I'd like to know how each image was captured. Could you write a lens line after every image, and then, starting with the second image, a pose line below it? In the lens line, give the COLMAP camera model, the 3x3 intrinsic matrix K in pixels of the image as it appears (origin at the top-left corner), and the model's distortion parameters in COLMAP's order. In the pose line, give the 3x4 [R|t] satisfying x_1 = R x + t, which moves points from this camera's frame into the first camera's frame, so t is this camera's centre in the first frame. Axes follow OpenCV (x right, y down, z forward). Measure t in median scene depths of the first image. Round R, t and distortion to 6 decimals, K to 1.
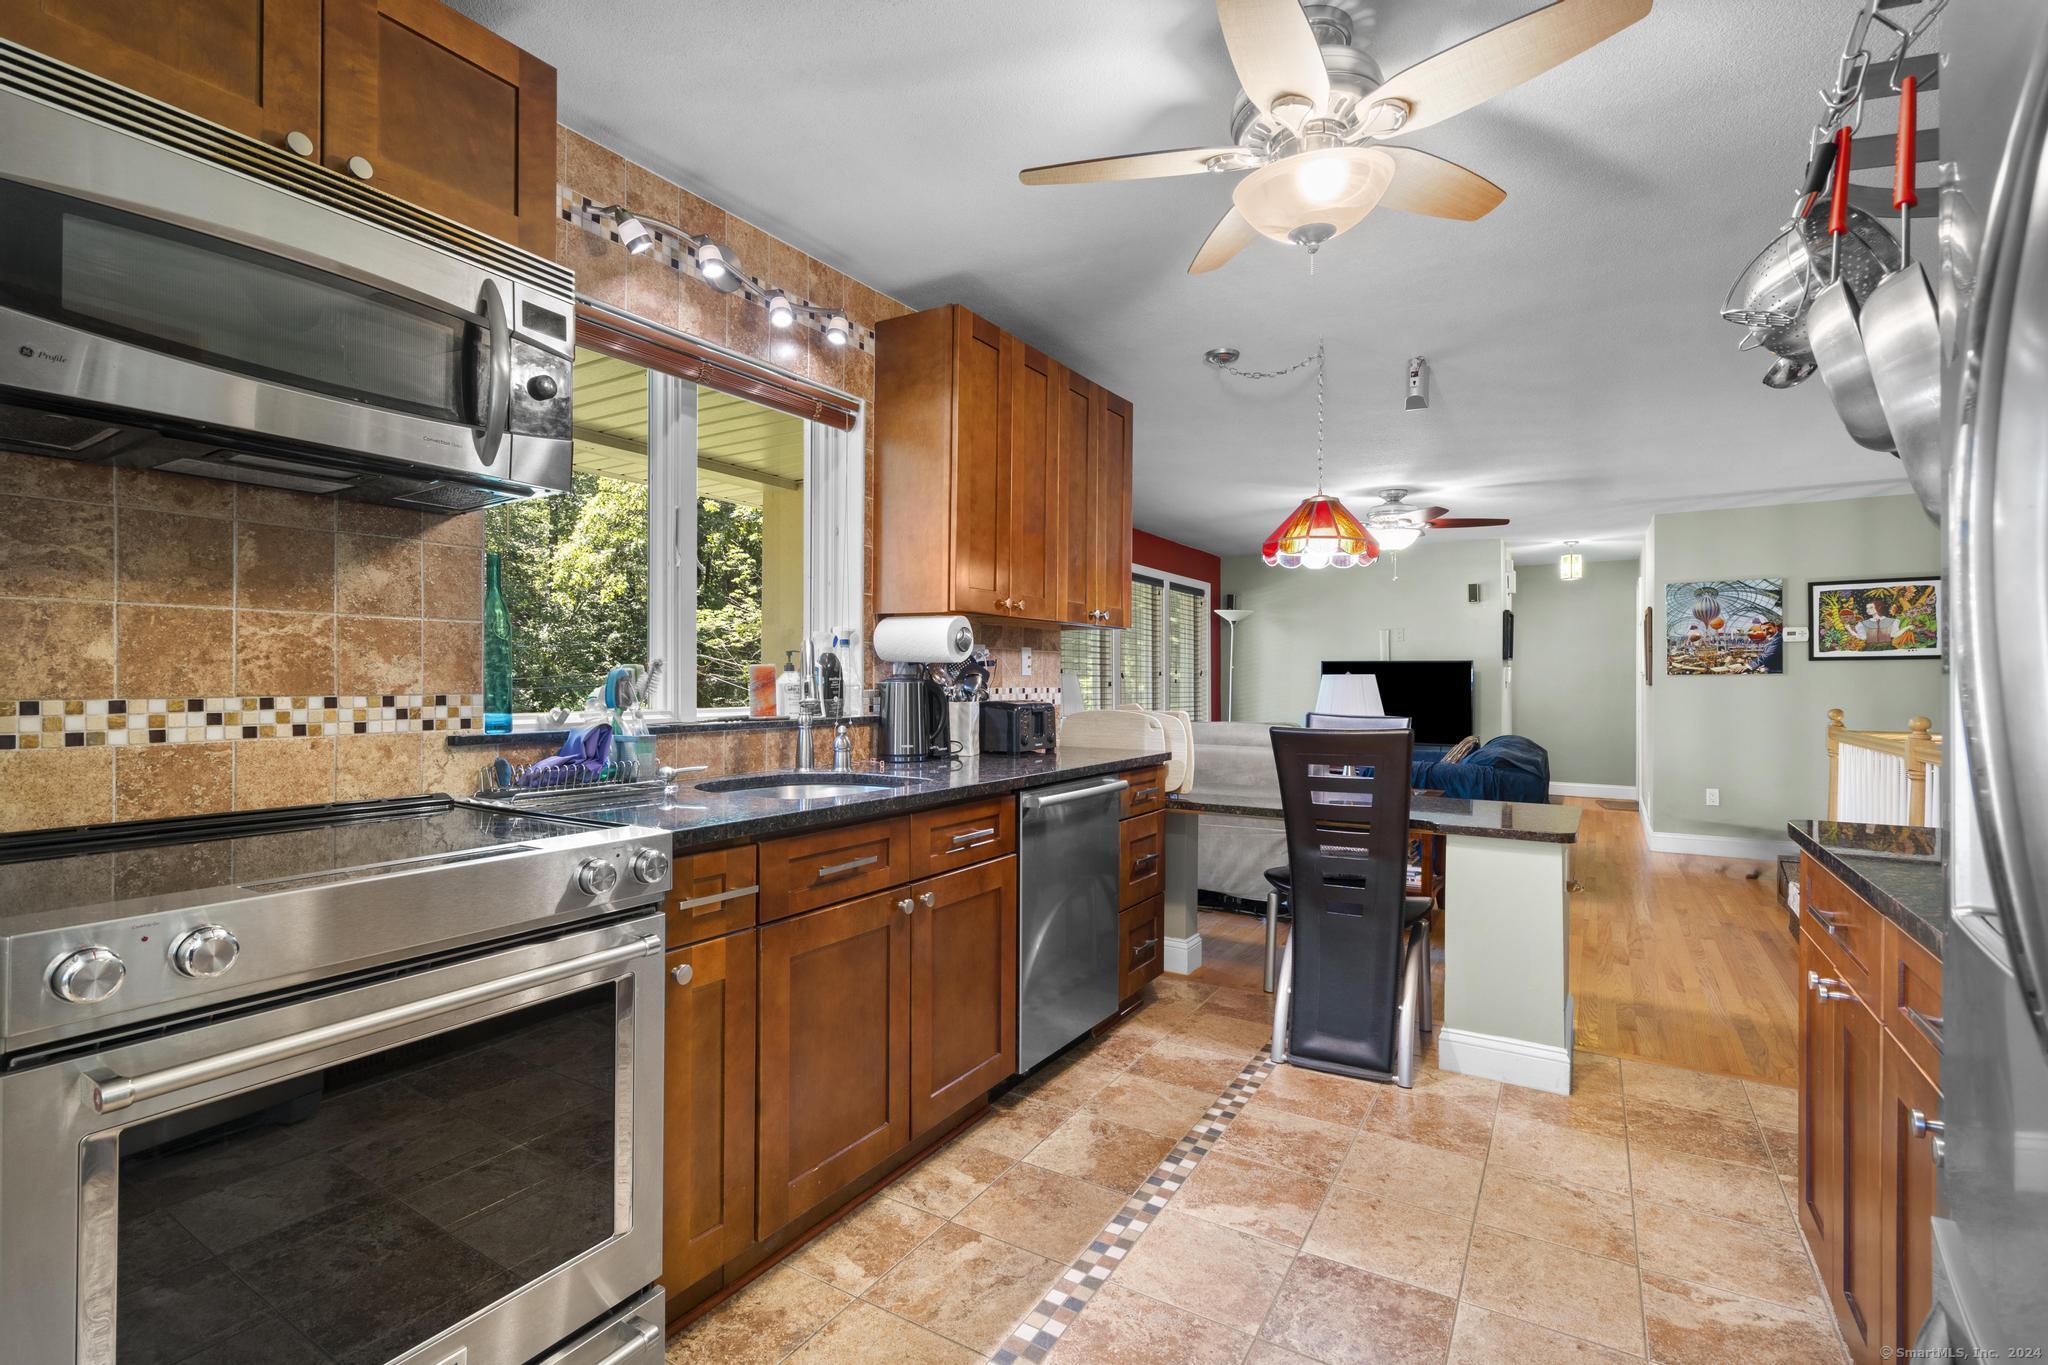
lens RADIAL K [[946.3, 0, 1018.5], [0, 946.3, 674.4], [0, 0, 1]] dist [0.000194, 0.000020]
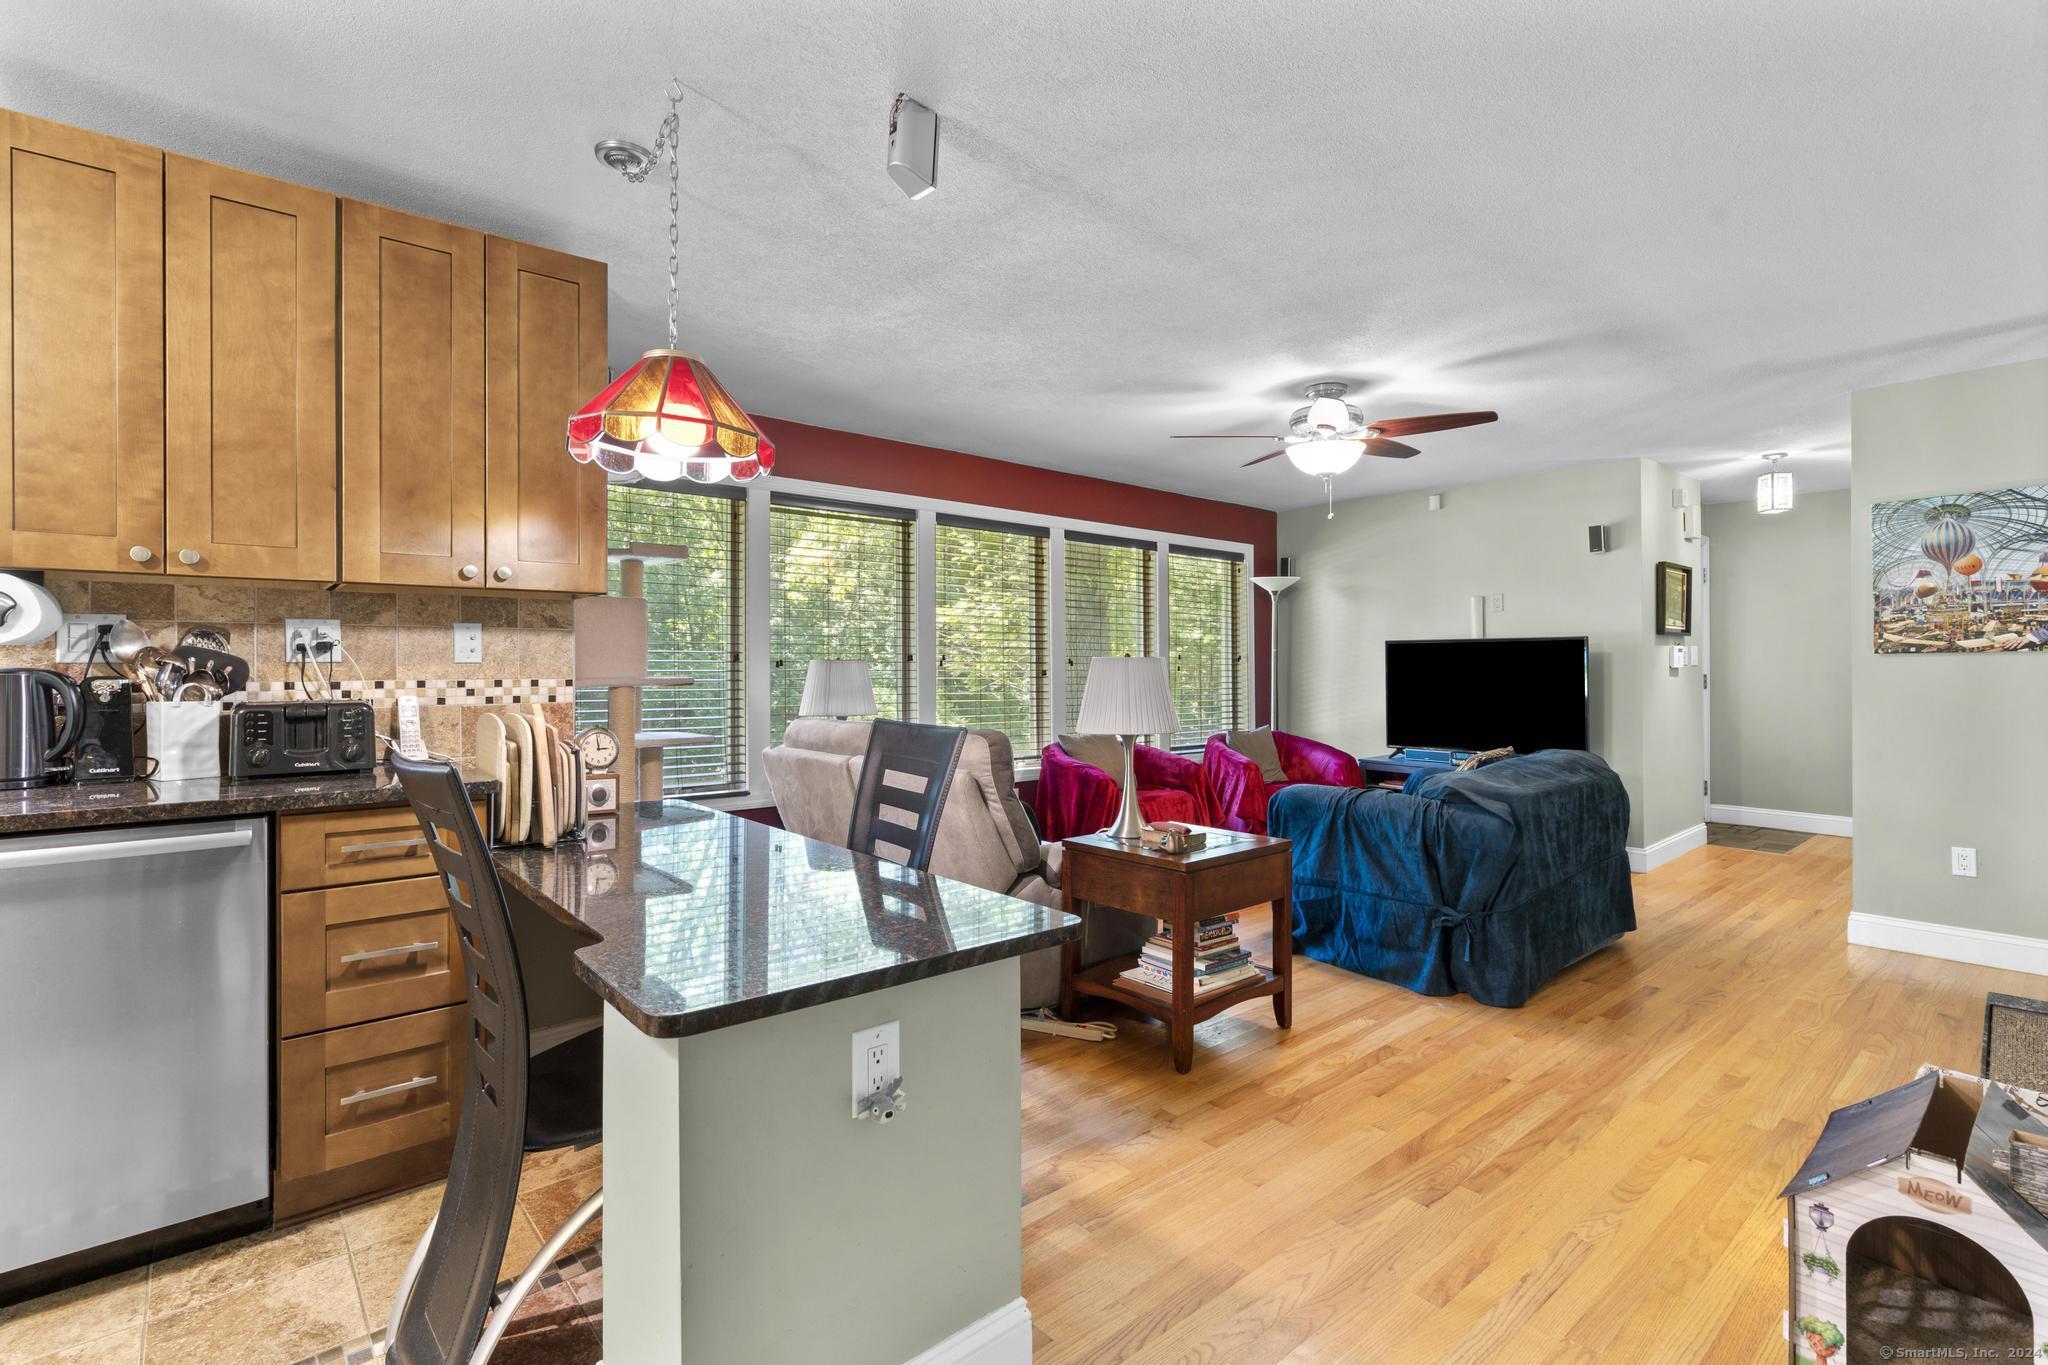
lens RADIAL K [[960.2, 0, 1020.7], [0, 960.2, 657.6], [0, 0, 1]] dist [-0.003088, -0.000076]
pose [[0.951699, -0.010723, -0.306847, 0.359530], [0.007658, 0.999908, -0.011192, 0.005298], [0.306938, 0.008302, 0.951693, 0.257223]]
